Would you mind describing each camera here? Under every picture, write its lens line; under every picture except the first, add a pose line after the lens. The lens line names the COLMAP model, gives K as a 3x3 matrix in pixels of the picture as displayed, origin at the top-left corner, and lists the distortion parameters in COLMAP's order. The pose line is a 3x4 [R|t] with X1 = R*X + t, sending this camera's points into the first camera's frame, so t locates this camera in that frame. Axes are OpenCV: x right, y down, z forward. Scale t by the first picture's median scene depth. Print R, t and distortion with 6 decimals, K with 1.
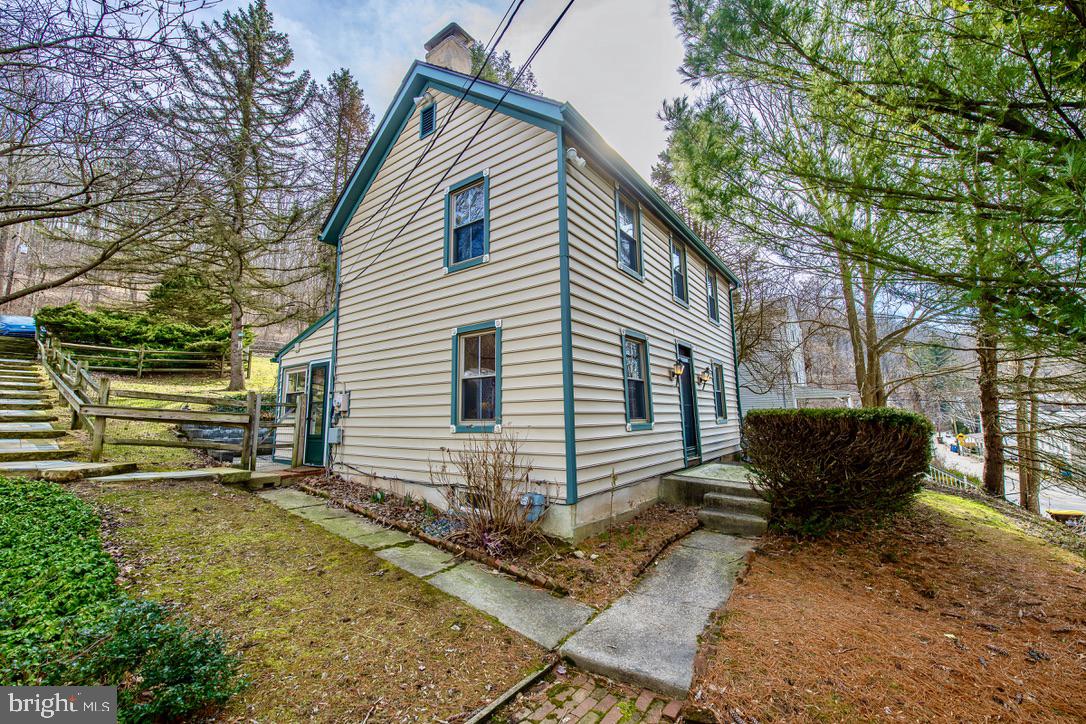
lens RADIAL K [[439.4, 0, 539.0], [0, 439.4, 337.5], [0, 0, 1]] dist [-0.019086, -0.000511]
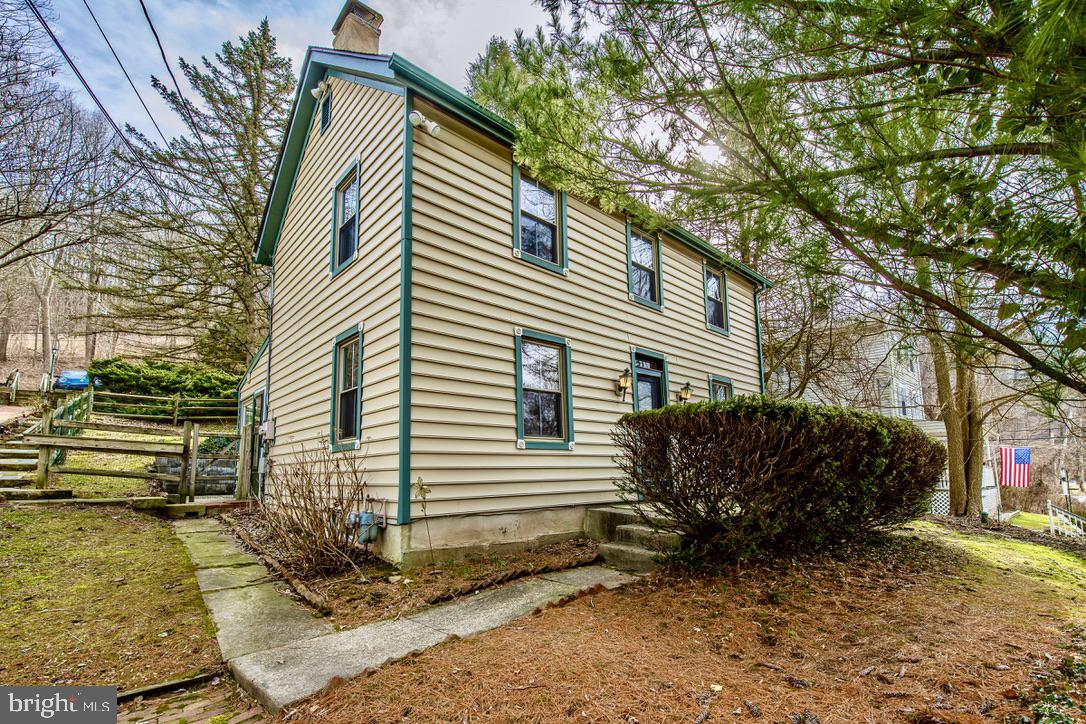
lens RADIAL K [[493.2, 0, 546.2], [0, 493.2, 401.8], [0, 0, 1]] dist [-0.022356, -0.001102]
pose [[0.984840, -0.029985, -0.170855, 0.433441], [0.036790, 0.998645, 0.036798, 0.093987], [0.169521, -0.042526, 0.984609, 0.087125]]
